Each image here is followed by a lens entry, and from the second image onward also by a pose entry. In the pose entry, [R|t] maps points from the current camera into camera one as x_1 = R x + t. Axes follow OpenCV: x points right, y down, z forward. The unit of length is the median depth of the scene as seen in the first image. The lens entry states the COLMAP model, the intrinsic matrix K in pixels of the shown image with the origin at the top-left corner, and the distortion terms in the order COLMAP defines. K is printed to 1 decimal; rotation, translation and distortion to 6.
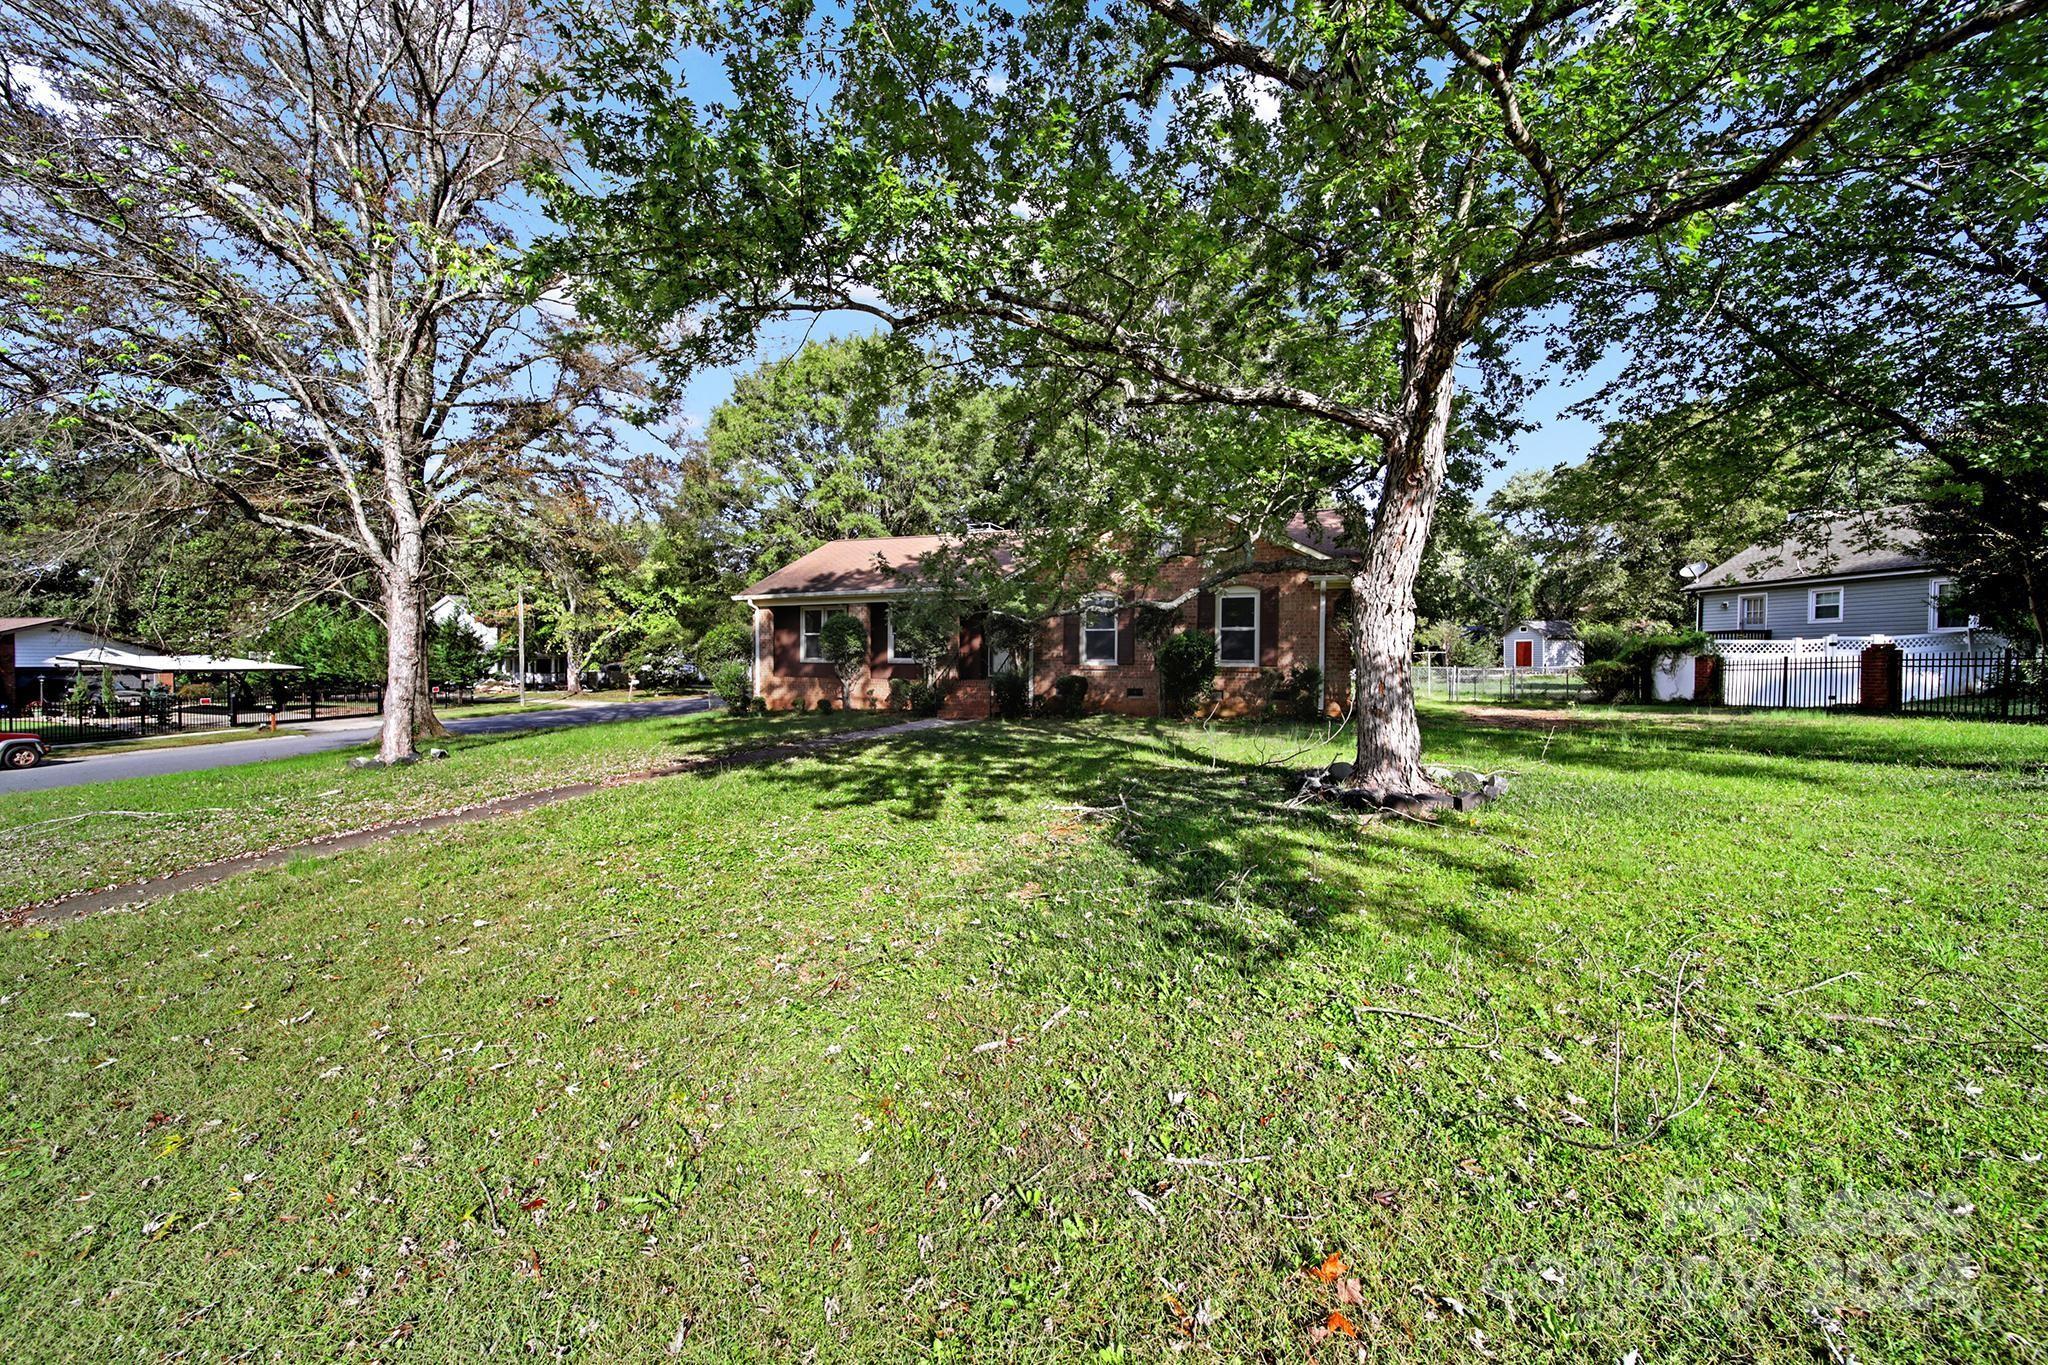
lens RADIAL K [[755.3, 0, 1025.3], [0, 755.3, 670.0], [0, 0, 1]] dist [-0.001787, -0.000169]
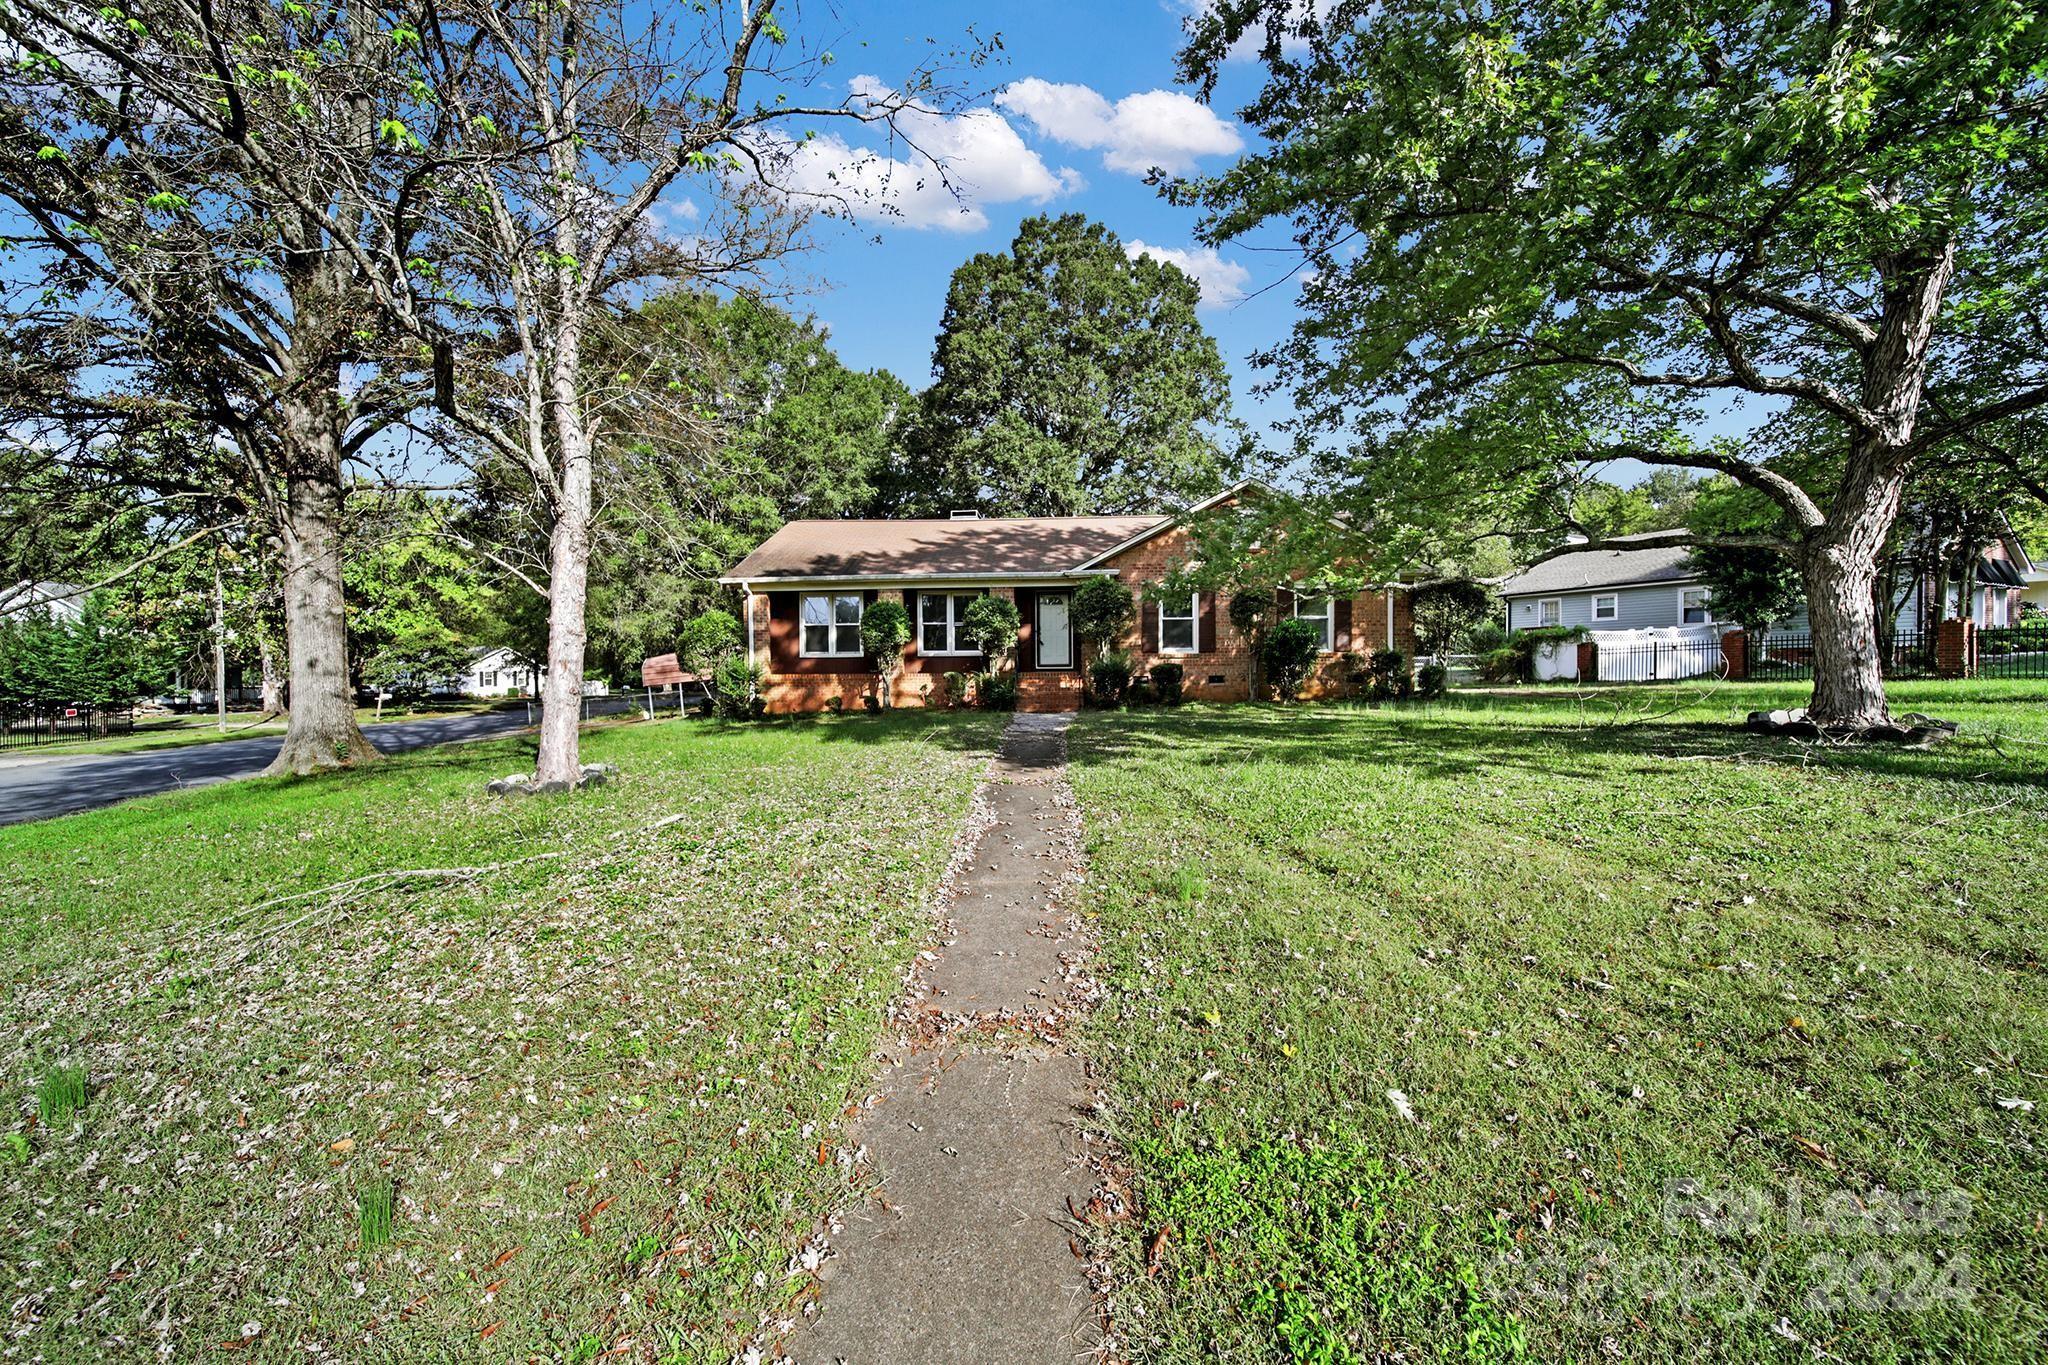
lens RADIAL K [[759.2, 0, 1022.6], [0, 759.2, 667.5], [0, 0, 1]] dist [0.002131, 0.000039]
pose [[0.938833, -0.012645, 0.344141, -0.389238], [0.018634, 0.999727, -0.014100, 0.021251], [-0.343869, 0.019651, 0.938812, 0.101551]]
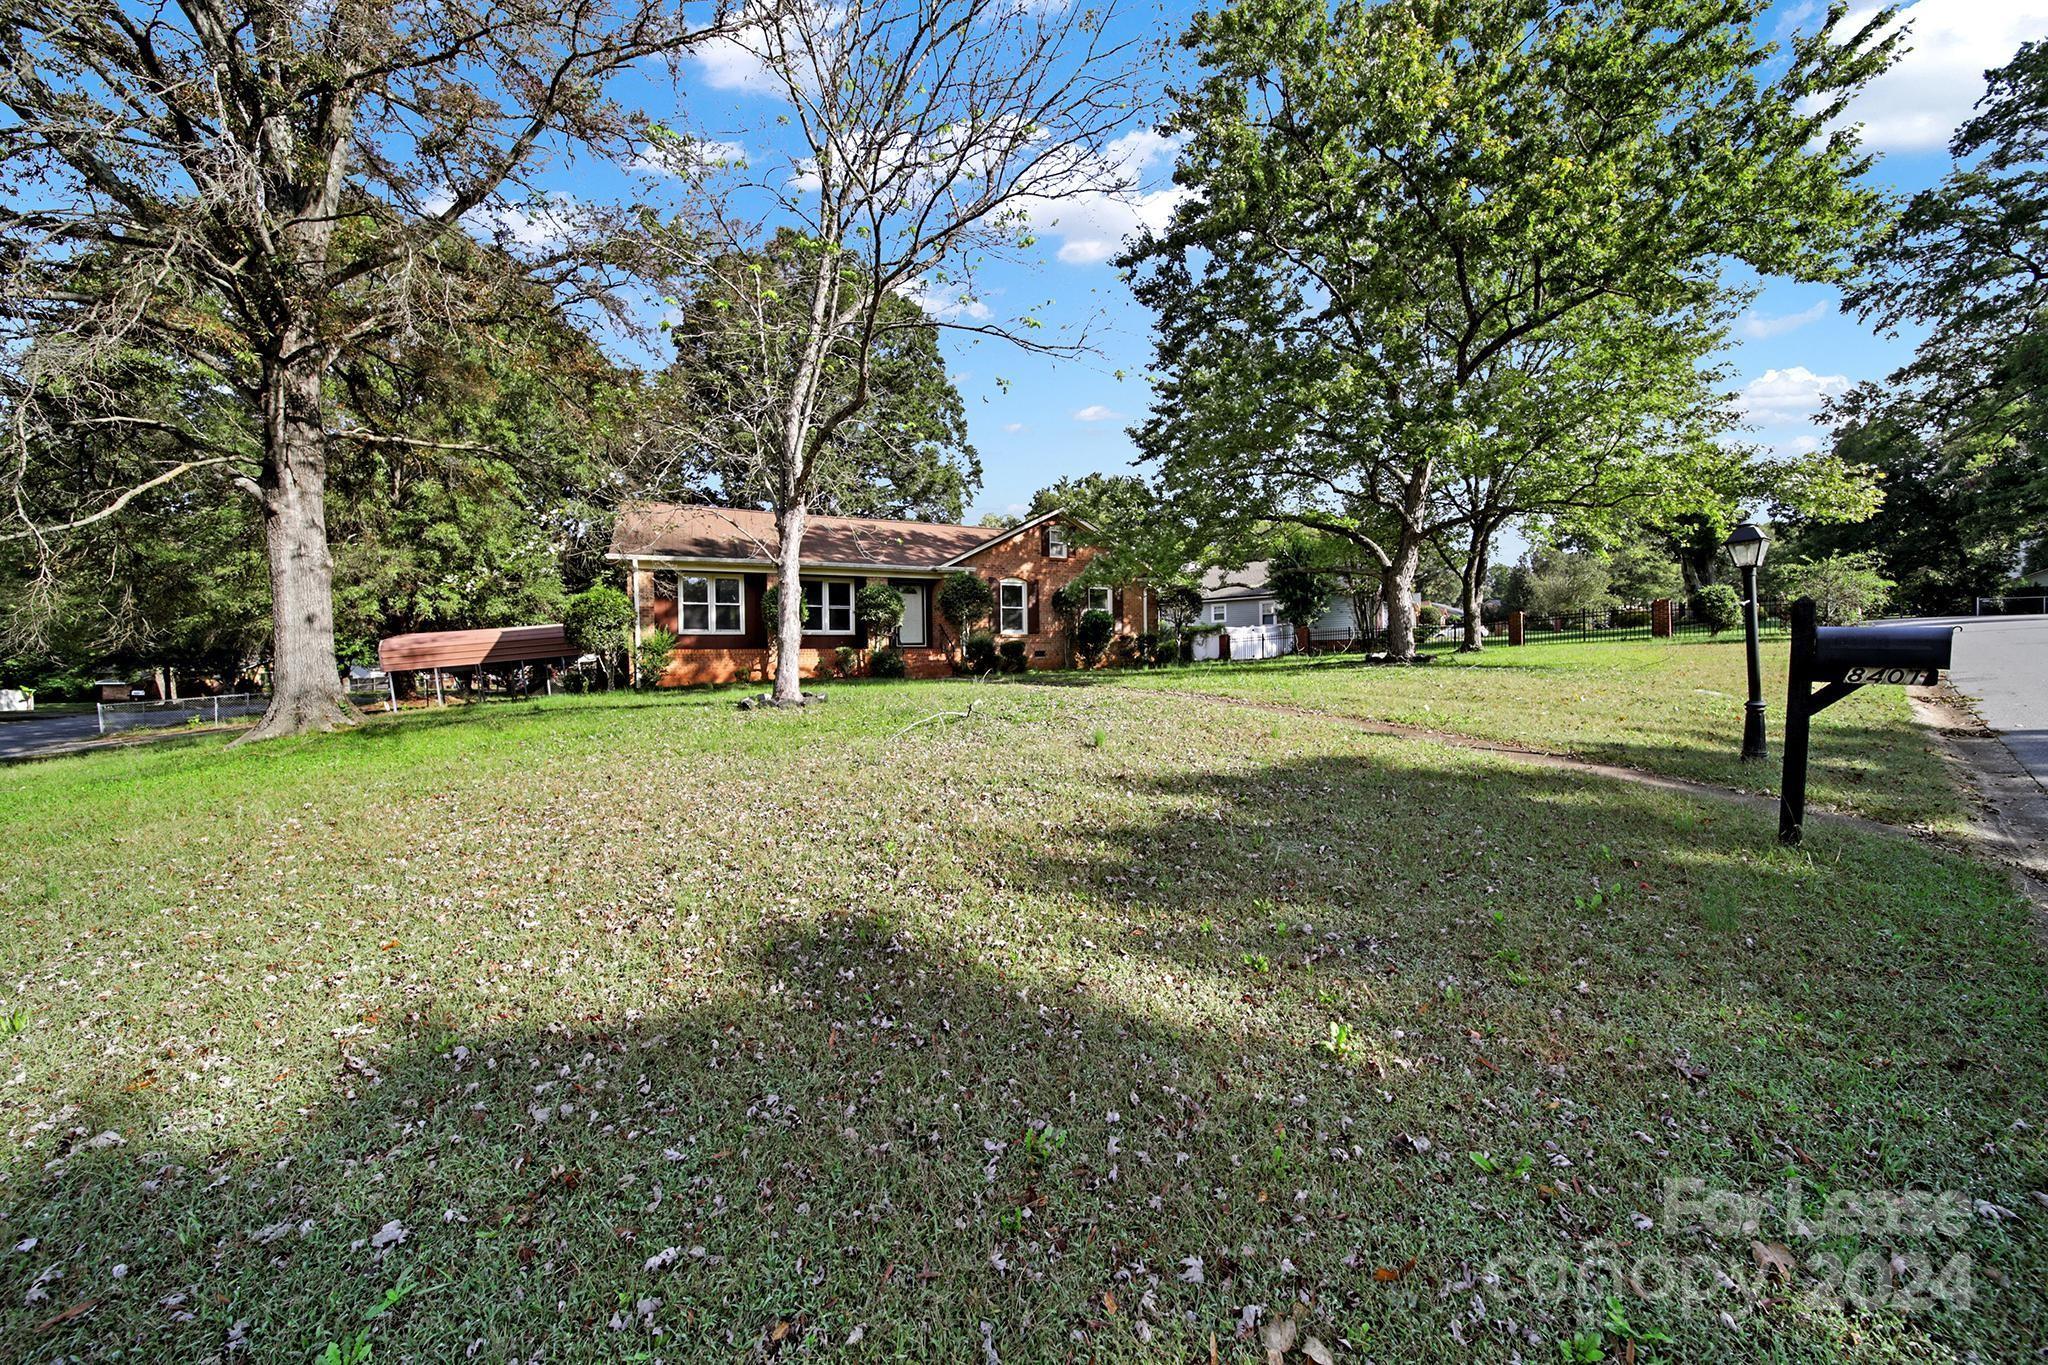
lens RADIAL K [[766.5, 0, 1050.4], [0, 766.5, 685.7], [0, 0, 1]] dist [-0.001347, -0.000143]
pose [[0.641406, -0.034054, 0.766446, -0.784640], [0.034624, 0.999281, 0.015424, 0.058514], [-0.766420, 0.016644, 0.642124, 0.071184]]
